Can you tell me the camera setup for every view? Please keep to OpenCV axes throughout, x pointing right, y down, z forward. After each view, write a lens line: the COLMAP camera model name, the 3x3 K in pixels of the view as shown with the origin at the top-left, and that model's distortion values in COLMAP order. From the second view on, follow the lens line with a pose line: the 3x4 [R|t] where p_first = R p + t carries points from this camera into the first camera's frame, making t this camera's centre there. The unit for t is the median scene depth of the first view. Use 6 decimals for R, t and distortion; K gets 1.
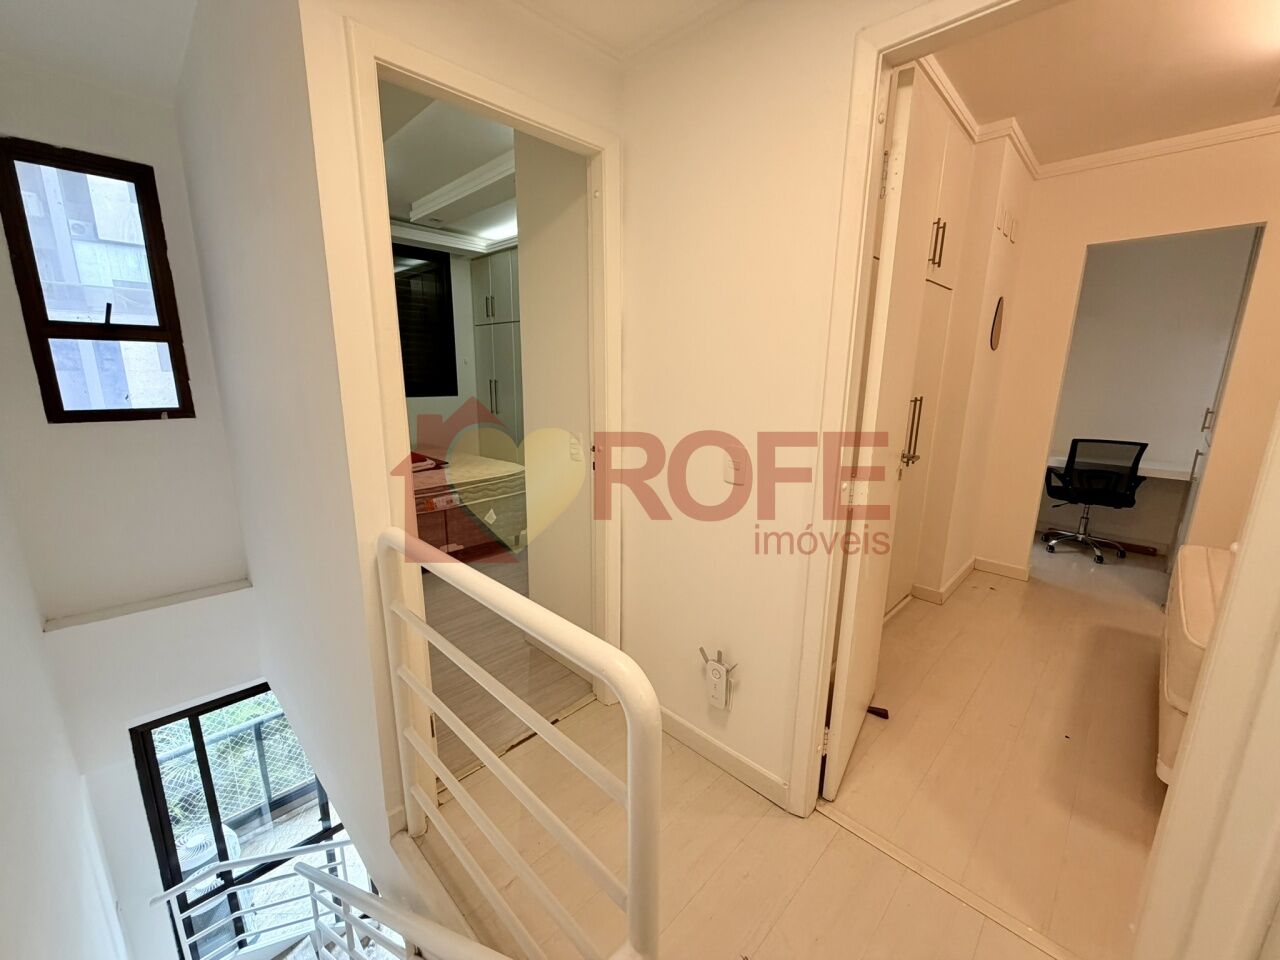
lens RADIAL K [[499.9, 0, 617.0], [0, 499.9, 478.7], [0, 0, 1]] dist [-0.001636, -0.000120]
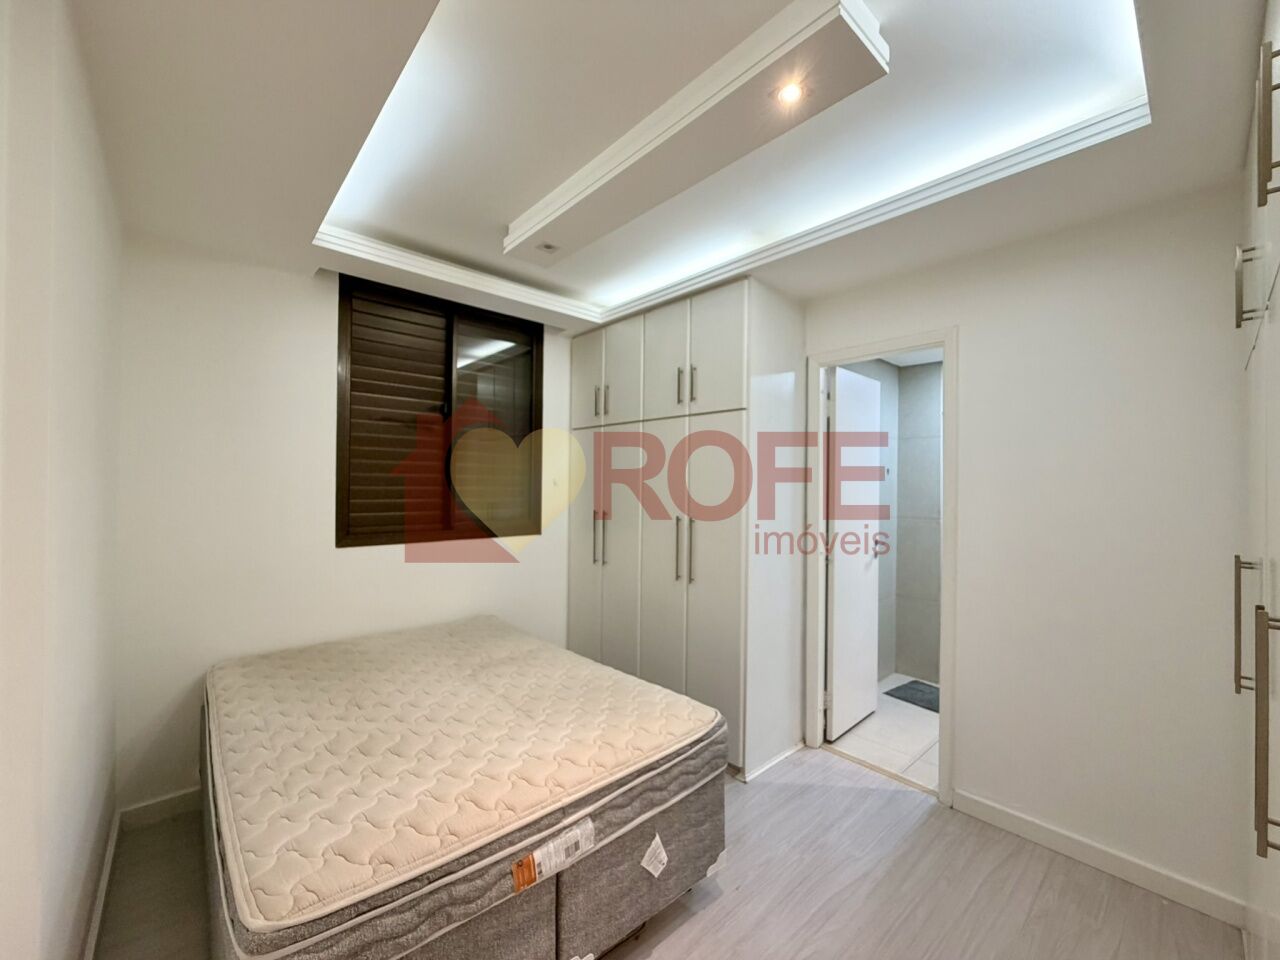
lens RADIAL K [[508.2, 0, 640.0], [0, 508.2, 480.0], [0, 0, 1]] dist [-0.001132, 0.000145]
pose [[0.999611, 0.003651, -0.027652, -0.194393], [-0.009399, 0.977510, -0.210682, -0.109106], [0.026261, 0.210860, 0.977164, 0.394180]]
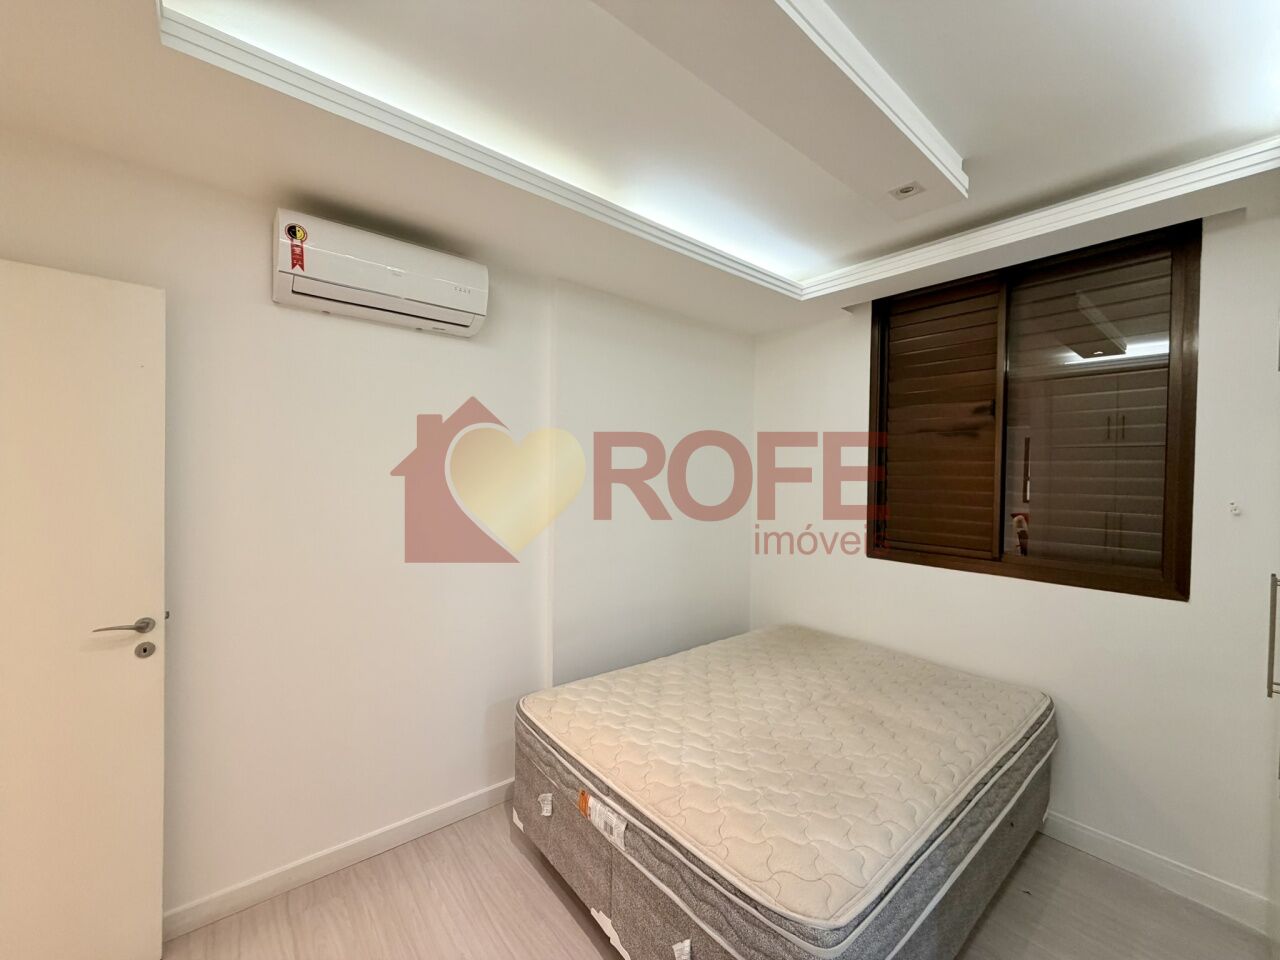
lens RADIAL K [[519.7, 0, 640.0], [0, 519.7, 480.0], [0, 0, 1]] dist [-0.001510, -0.000129]
pose [[-0.068585, 0.007842, -0.997614, 0.087998], [-0.220425, 0.975137, 0.022819, -0.195271], [0.972990, 0.221464, -0.065151, 0.706299]]
